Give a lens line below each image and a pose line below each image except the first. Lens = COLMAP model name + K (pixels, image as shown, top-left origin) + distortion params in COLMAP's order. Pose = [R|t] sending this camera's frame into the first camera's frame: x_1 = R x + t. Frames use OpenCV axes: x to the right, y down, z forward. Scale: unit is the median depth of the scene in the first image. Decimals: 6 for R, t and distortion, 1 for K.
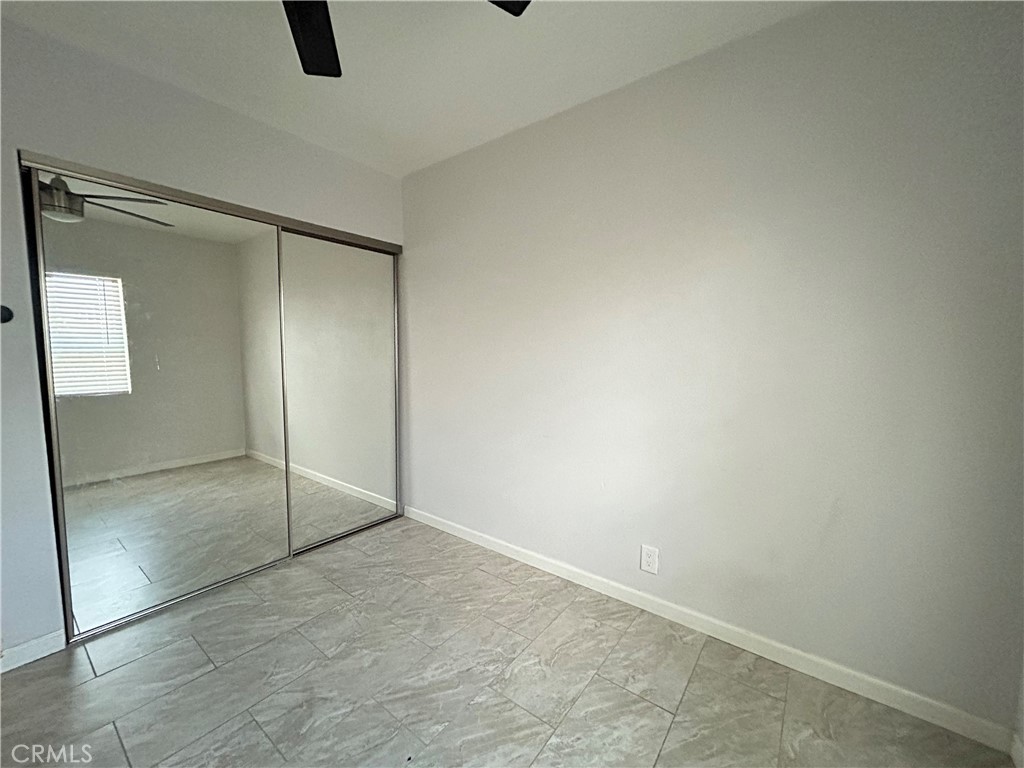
lens RADIAL K [[413.5, 0, 512.2], [0, 413.5, 383.2], [0, 0, 1]] dist [0.000870, 0.000171]
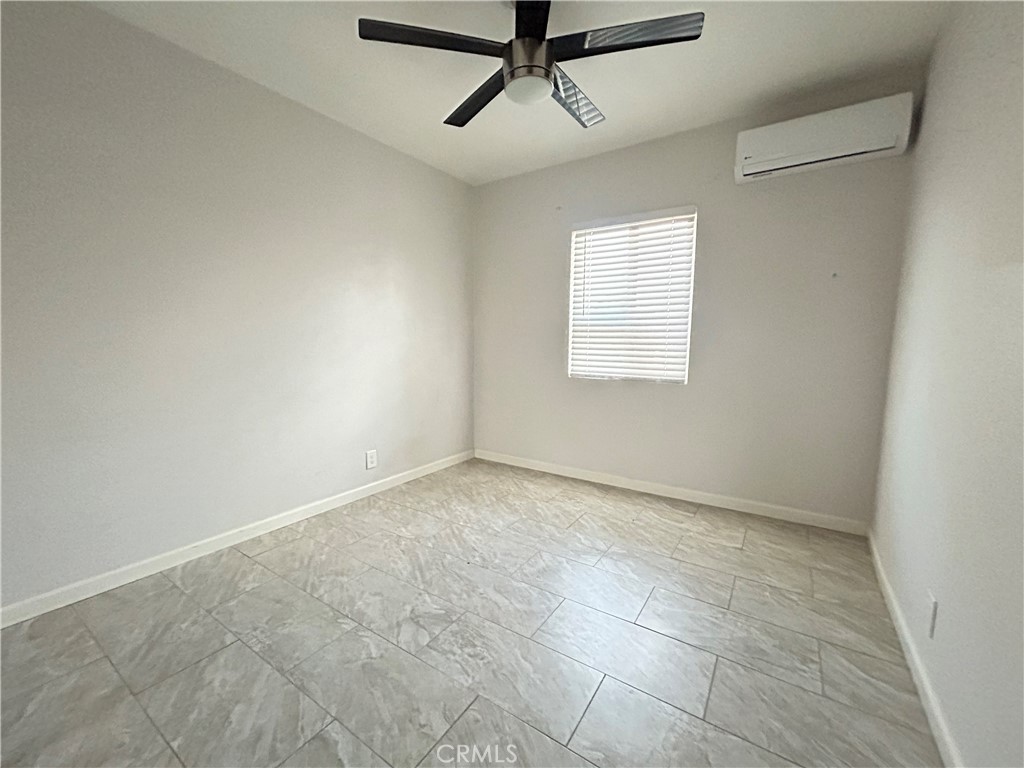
lens RADIAL K [[413.5, 0, 512.2], [0, 413.5, 383.2], [0, 0, 1]] dist [0.000870, 0.000171]
pose [[-0.067615, -0.106517, 0.992009, -1.331697], [0.073823, 0.991025, 0.111443, 0.025516], [-0.994977, 0.080769, -0.059144, 0.640677]]
